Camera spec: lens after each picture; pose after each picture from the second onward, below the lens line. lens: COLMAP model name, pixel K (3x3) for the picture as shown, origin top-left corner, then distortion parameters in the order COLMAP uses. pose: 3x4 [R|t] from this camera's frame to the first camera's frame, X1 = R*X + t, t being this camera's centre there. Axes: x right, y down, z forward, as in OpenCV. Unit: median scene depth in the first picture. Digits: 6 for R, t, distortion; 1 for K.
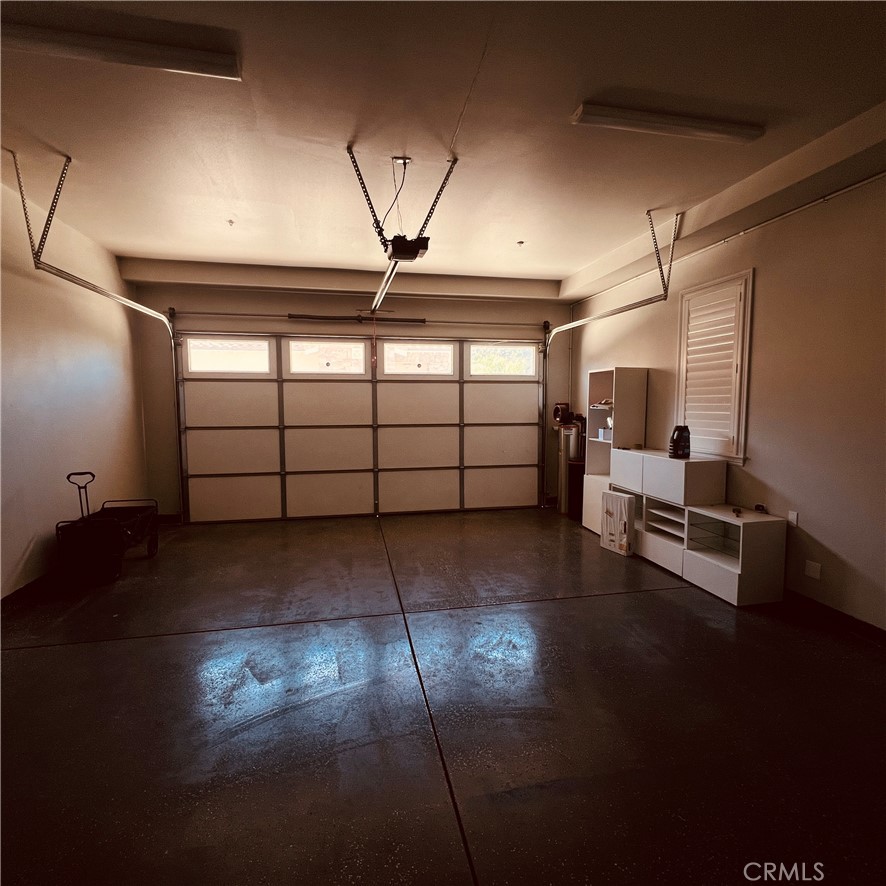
lens RADIAL K [[477.1, 0, 443.0], [0, 477.1, 443.0], [0, 0, 1]] dist [0.000654, 0.001397]
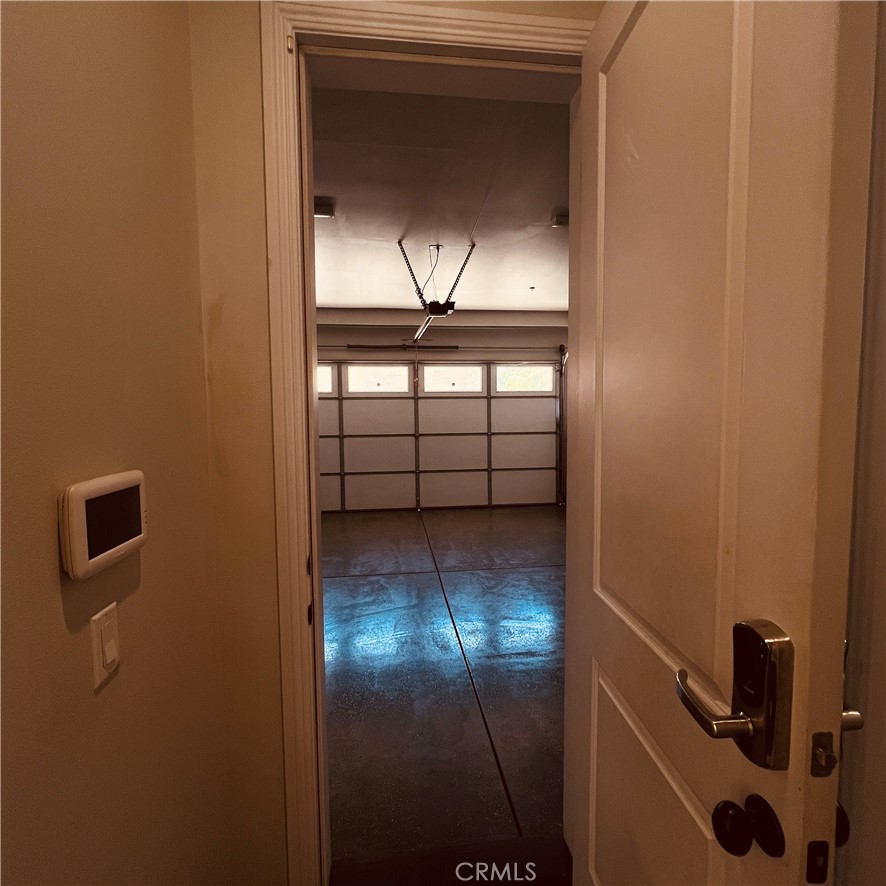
lens RADIAL K [[477.1, 0, 443.0], [0, 477.1, 443.0], [0, 0, 1]] dist [0.000654, 0.001397]
pose [[0.996349, -0.003365, -0.085302, 0.027417], [0.001616, 0.999787, -0.020572, 0.009994], [0.085353, 0.020359, 0.996143, -0.203577]]
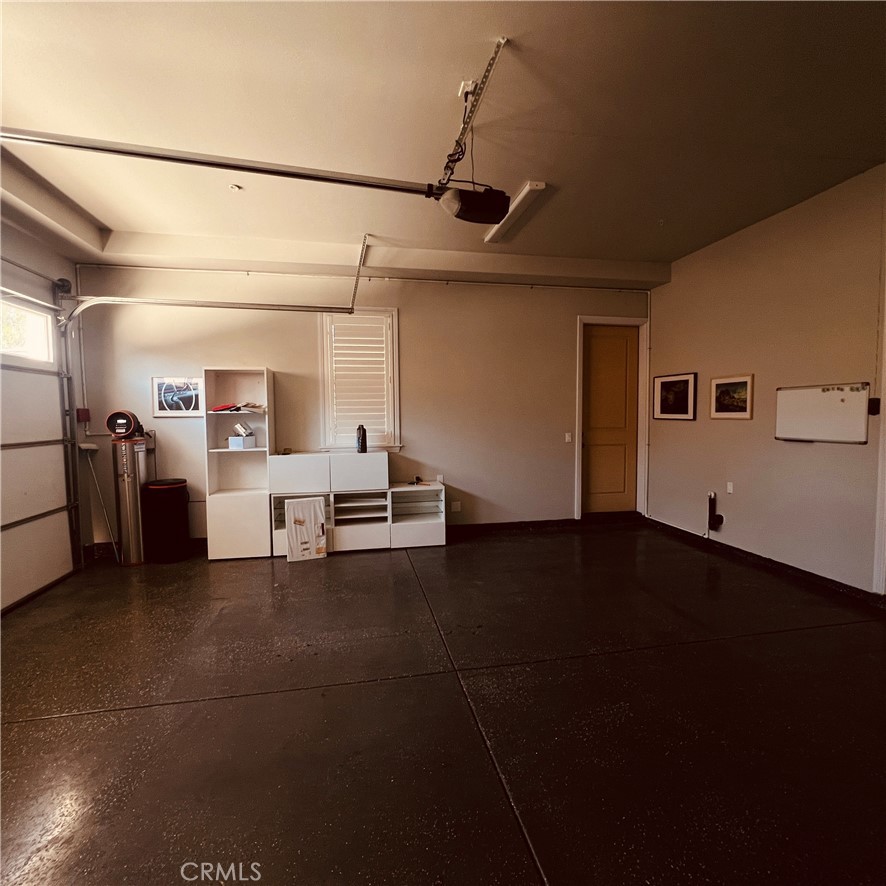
lens RADIAL K [[475.9, 0, 443.0], [0, 475.9, 443.0], [0, 0, 1]] dist [-0.002316, -0.000551]
pose [[0.012594, -0.064055, 0.997867, -0.467764], [0.096146, 0.993400, 0.062555, -0.032439], [-0.995288, 0.095153, 0.018670, 0.553960]]
